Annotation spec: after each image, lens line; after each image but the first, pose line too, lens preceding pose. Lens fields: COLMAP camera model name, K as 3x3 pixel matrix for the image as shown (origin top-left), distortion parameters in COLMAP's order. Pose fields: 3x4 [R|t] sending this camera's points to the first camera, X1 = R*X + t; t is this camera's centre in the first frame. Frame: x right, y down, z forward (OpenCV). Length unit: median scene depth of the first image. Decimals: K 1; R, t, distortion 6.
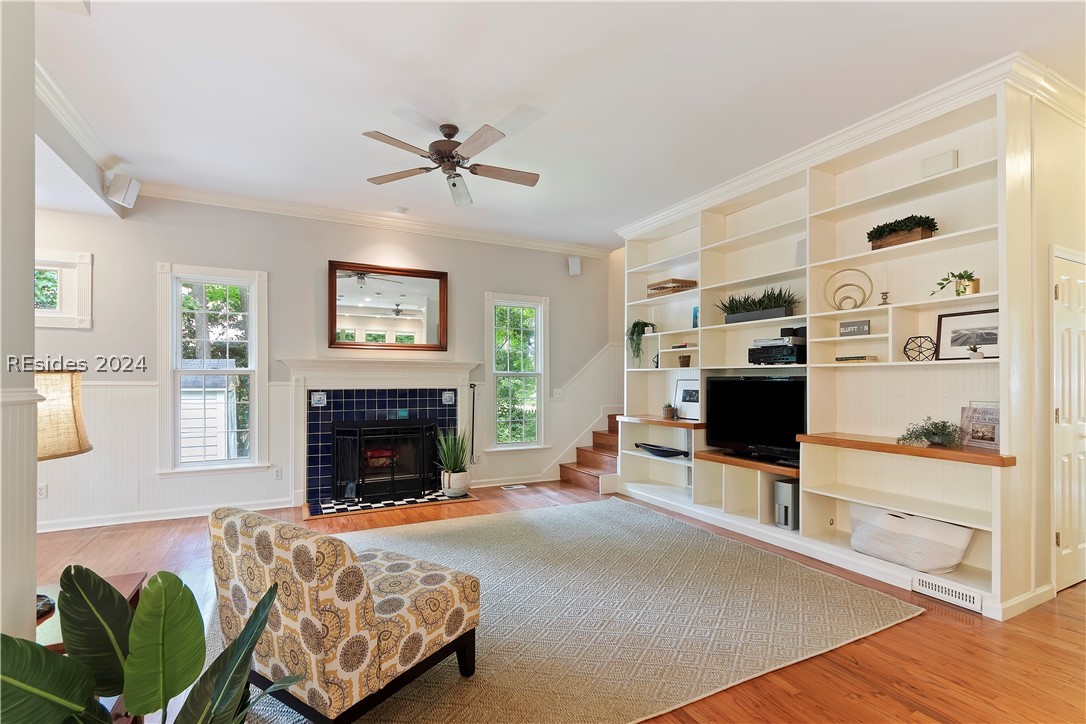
lens RADIAL K [[505.4, 0, 529.7], [0, 505.4, 378.6], [0, 0, 1]] dist [0.007049, -0.003669]
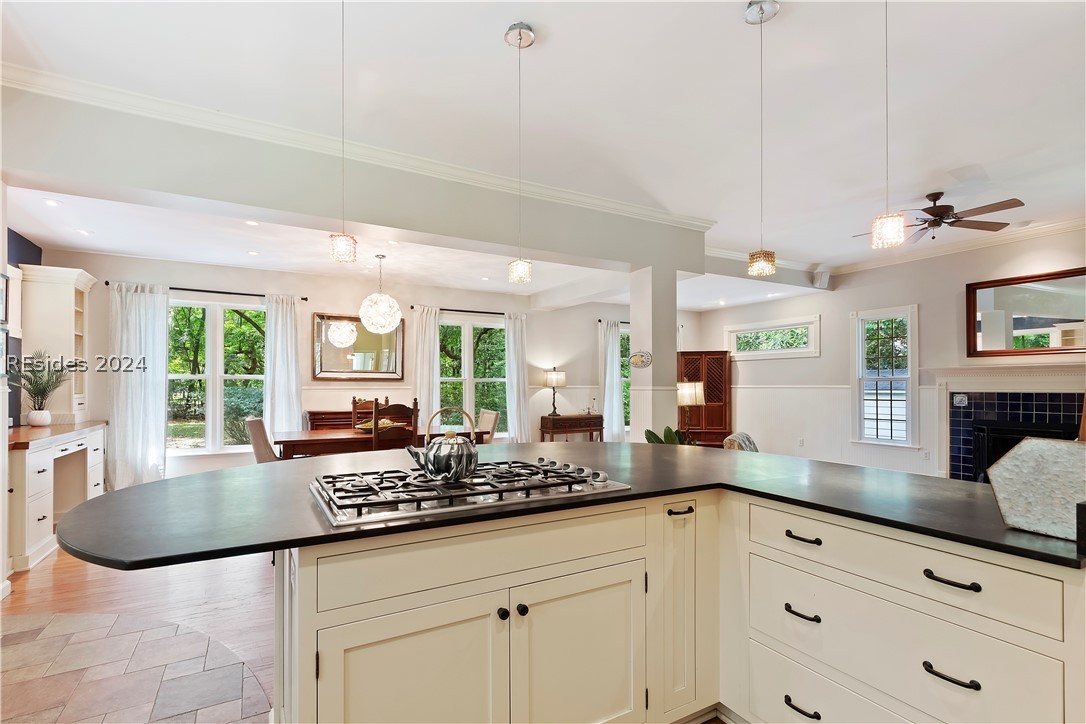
lens RADIAL K [[505.4, 0, 535.6], [0, 505.4, 385.4], [0, 0, 1]] dist [0.007049, -0.003669]
pose [[0.028667, -0.000858, -0.999589, 0.796213], [0.003878, 0.999992, -0.000747, 0.002575], [0.999582, -0.003855, 0.028670, -0.052506]]
